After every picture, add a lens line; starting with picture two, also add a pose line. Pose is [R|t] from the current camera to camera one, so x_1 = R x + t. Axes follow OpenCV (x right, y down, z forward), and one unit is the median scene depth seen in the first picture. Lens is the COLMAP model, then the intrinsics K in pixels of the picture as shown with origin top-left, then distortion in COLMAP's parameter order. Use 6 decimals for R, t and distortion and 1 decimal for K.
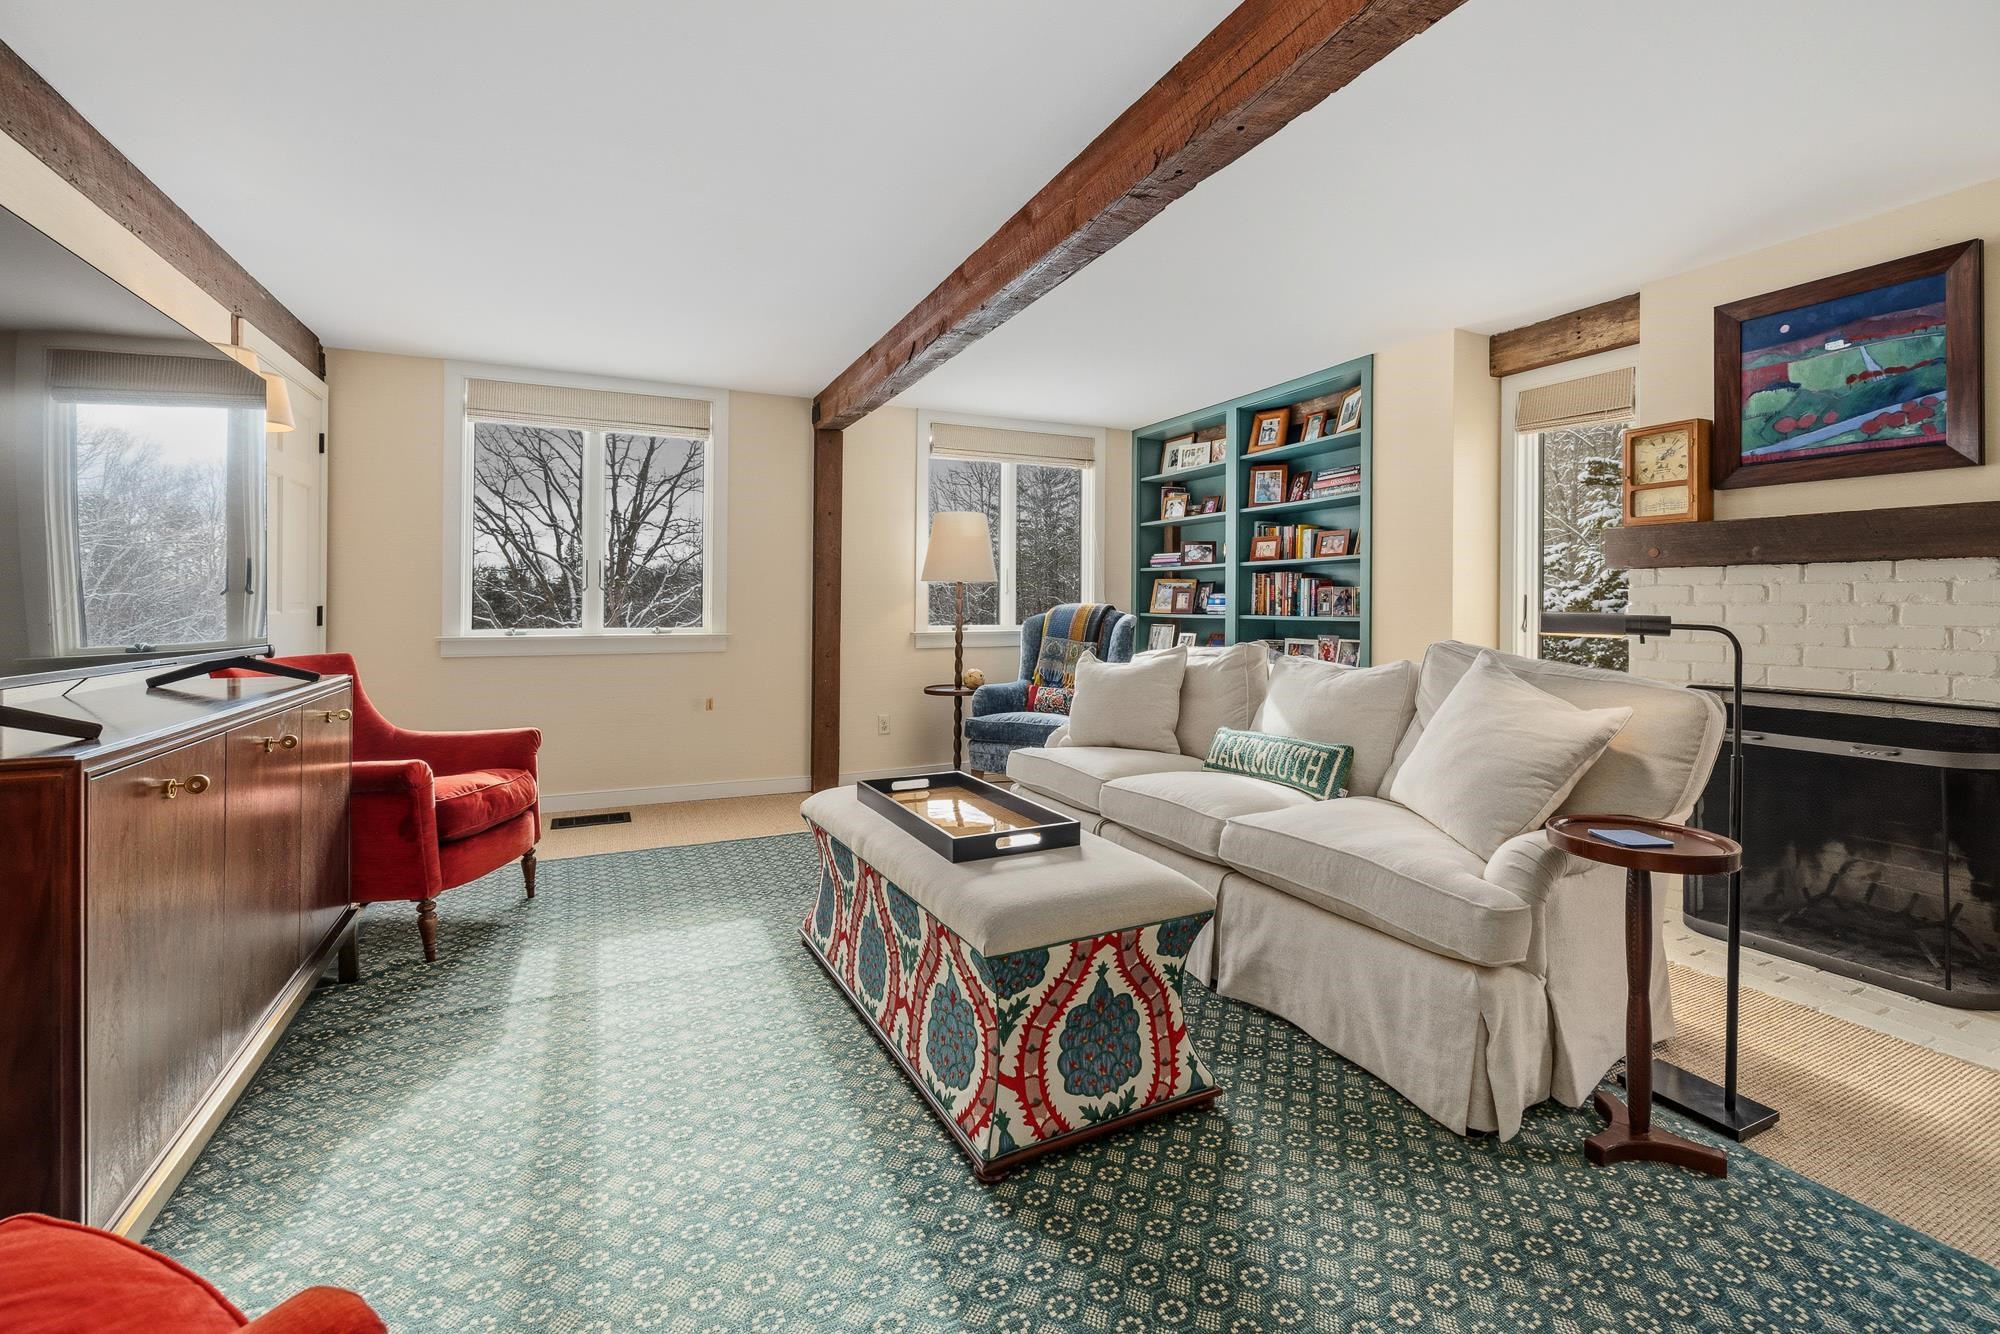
lens RADIAL K [[866.3, 0, 990.4], [0, 866.3, 615.6], [0, 0, 1]] dist [-0.000557, 0.000068]
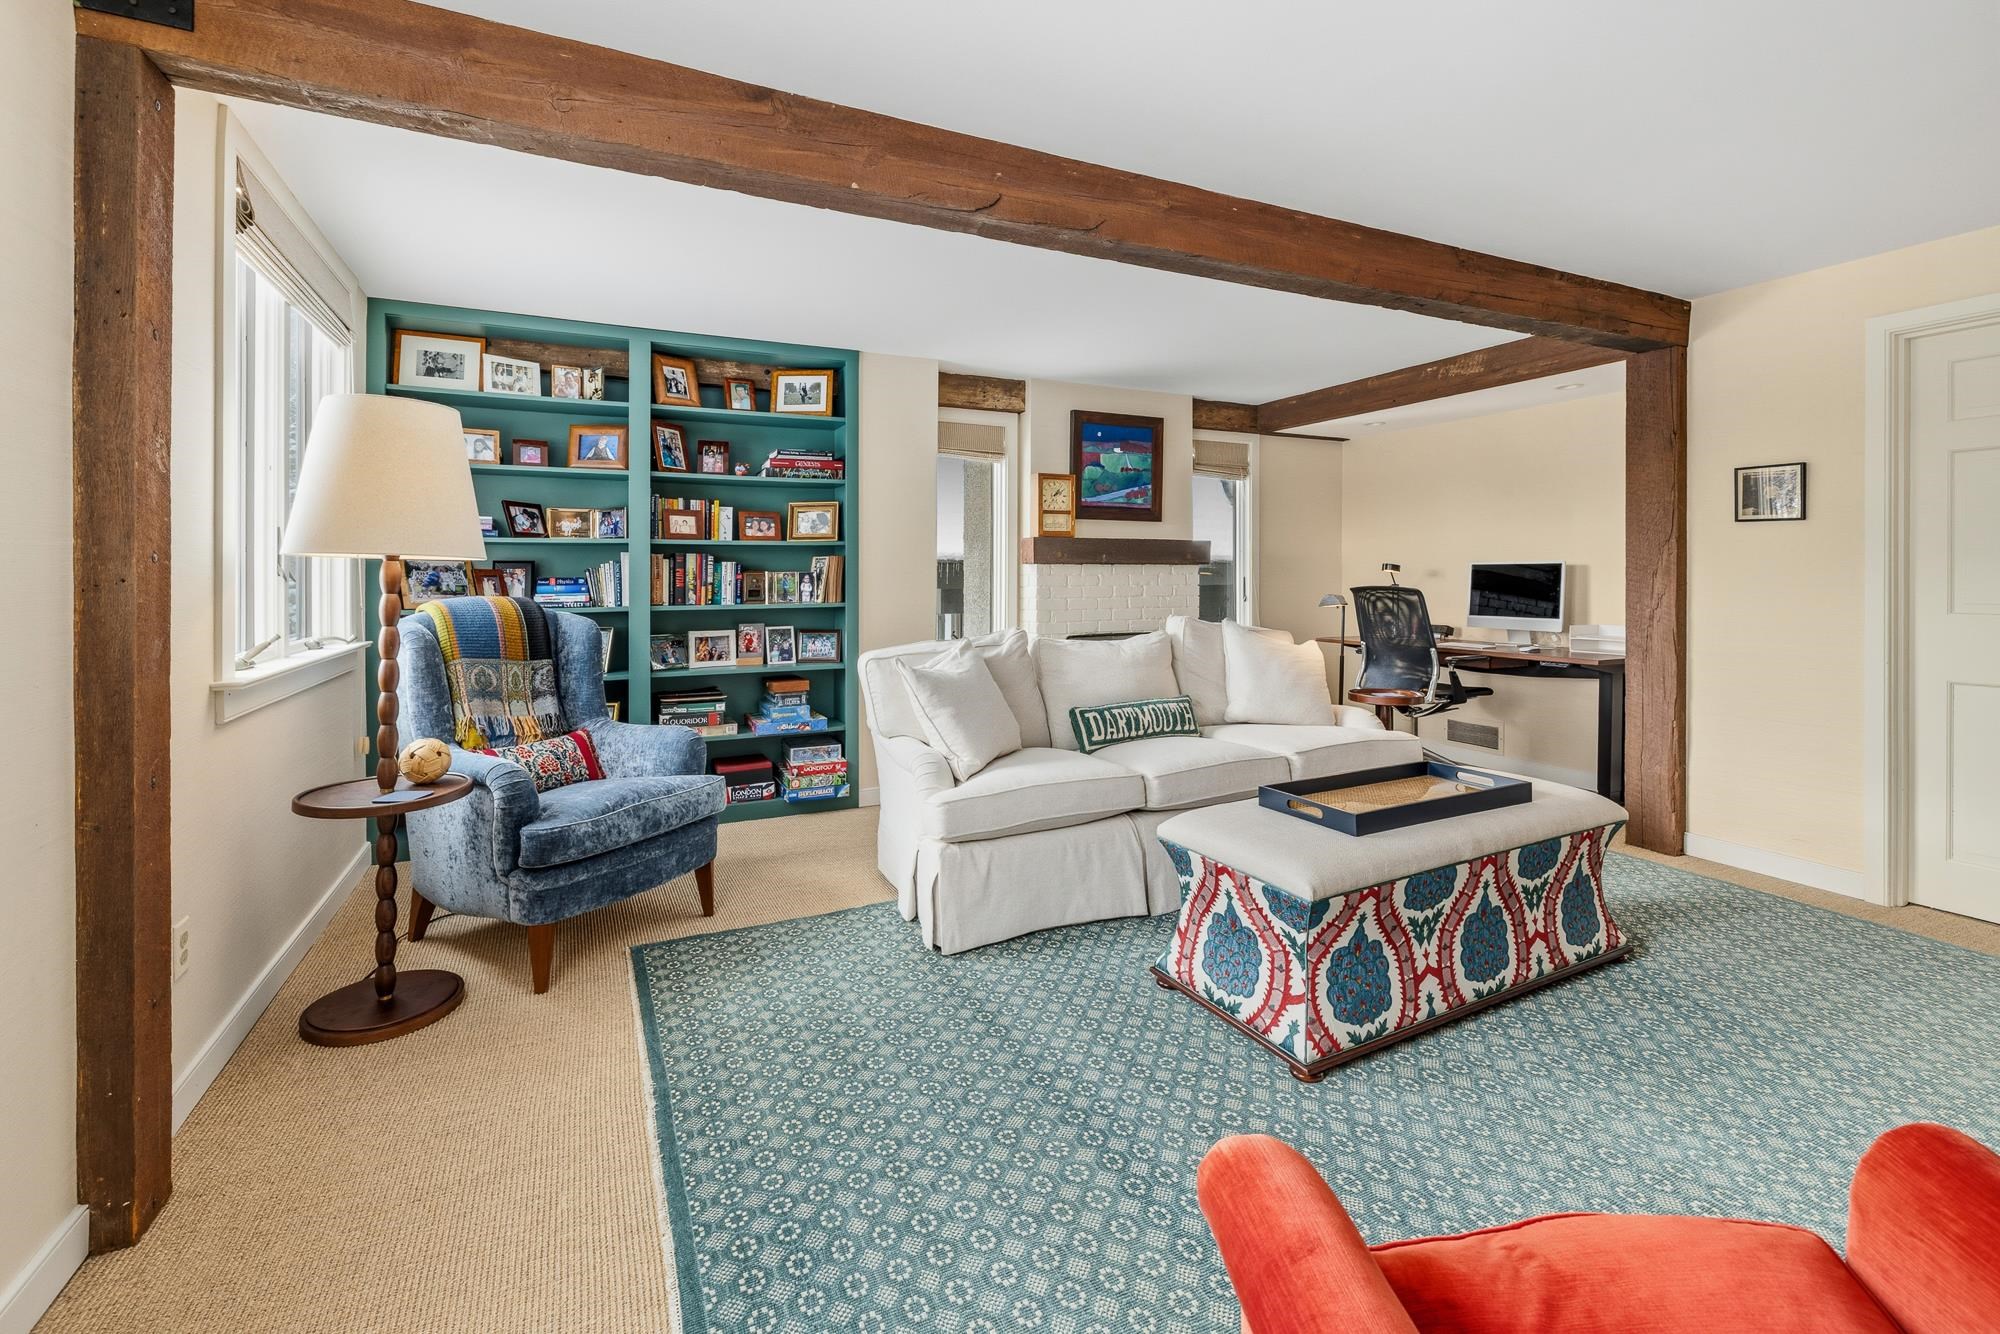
lens RADIAL K [[874.0, 0, 999.9], [0, 874.0, 585.9], [0, 0, 1]] dist [0.000591, 0.000068]
pose [[-0.010700, -0.011451, 0.999877, -0.807133], [0.018010, 0.999770, 0.011643, -0.035751], [-0.999781, 0.018132, -0.010491, 1.100321]]
